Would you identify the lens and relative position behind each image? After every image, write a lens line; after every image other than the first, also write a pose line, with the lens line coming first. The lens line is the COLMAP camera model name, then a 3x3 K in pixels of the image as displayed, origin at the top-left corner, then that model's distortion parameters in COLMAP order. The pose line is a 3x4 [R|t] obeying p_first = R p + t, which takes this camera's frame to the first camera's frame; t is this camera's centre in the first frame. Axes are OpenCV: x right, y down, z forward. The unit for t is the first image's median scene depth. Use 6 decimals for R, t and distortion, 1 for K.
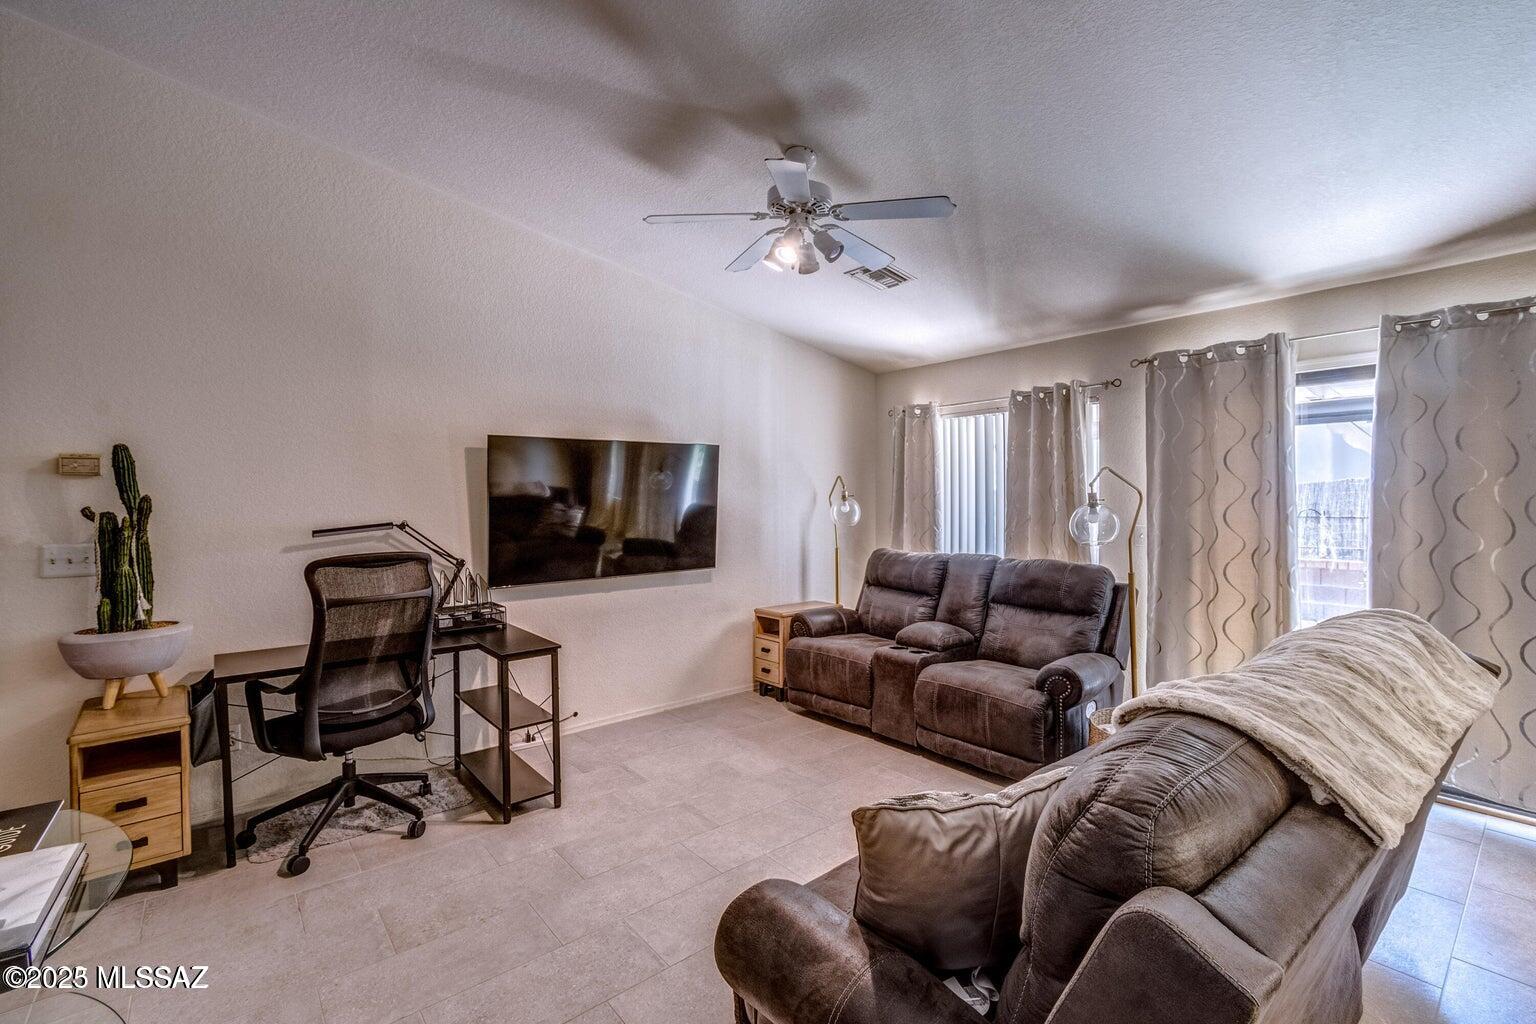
lens RADIAL K [[673.3, 0, 787.6], [0, 673.3, 506.6], [0, 0, 1]] dist [0.007098, -0.000761]
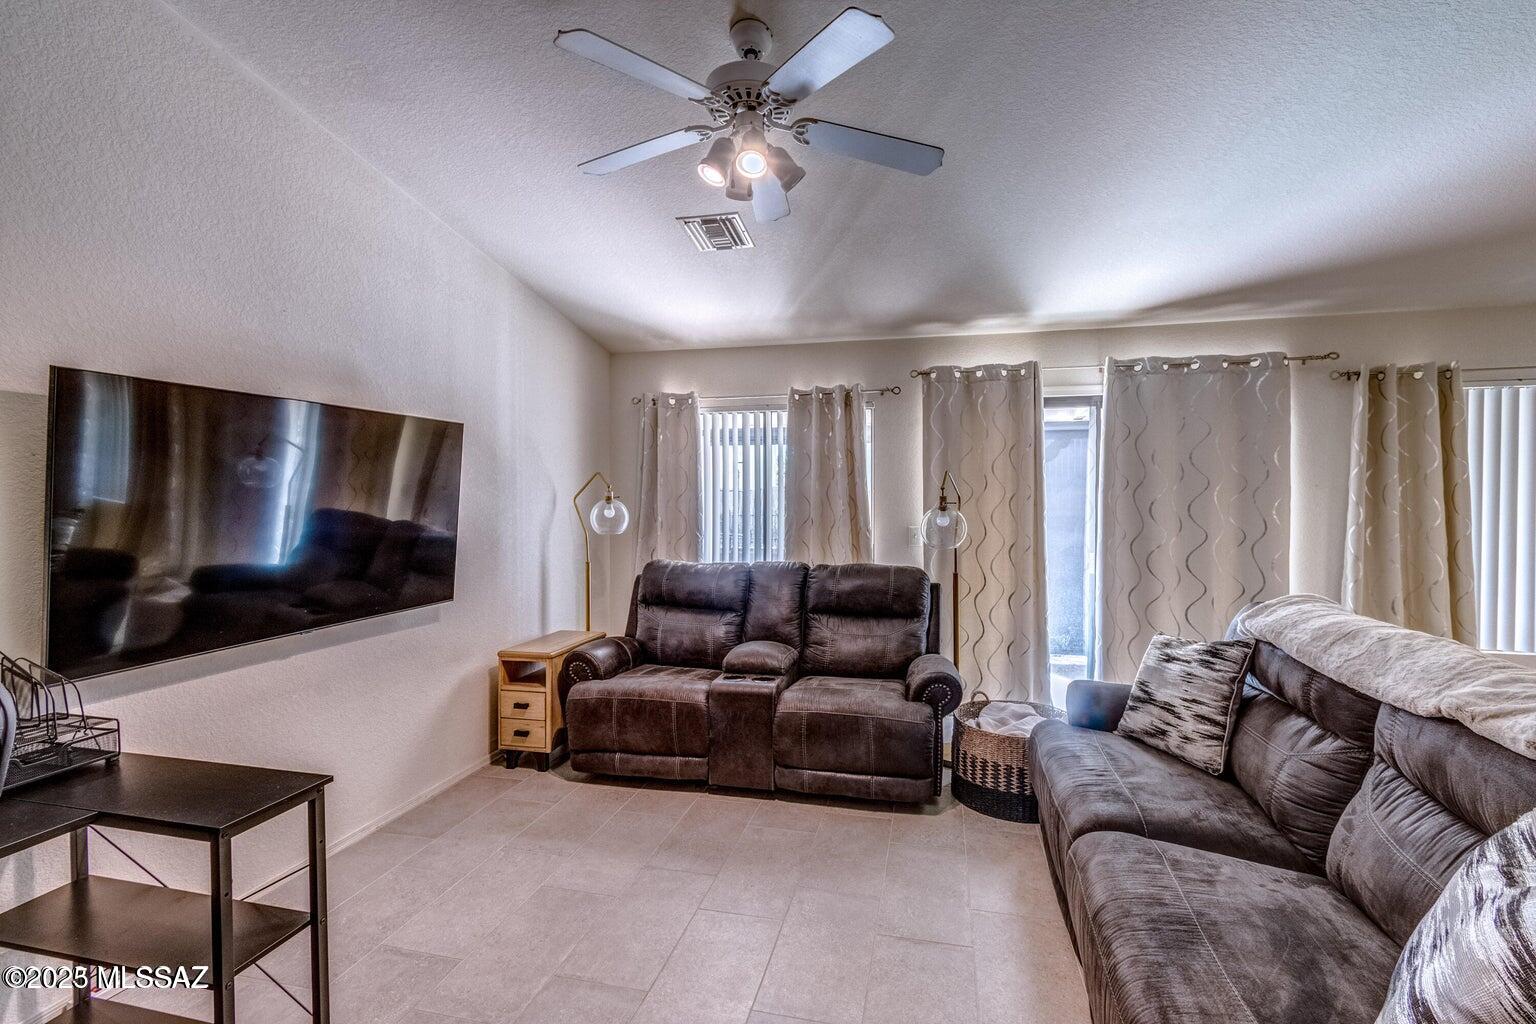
lens RADIAL K [[673.3, 0, 787.6], [0, 673.3, 506.6], [0, 0, 1]] dist [0.007098, -0.000761]
pose [[0.803505, -0.002823, 0.595291, -0.271856], [0.003769, 0.999993, -0.000345, -0.004058], [-0.595285, 0.002521, 0.803510, 0.266634]]
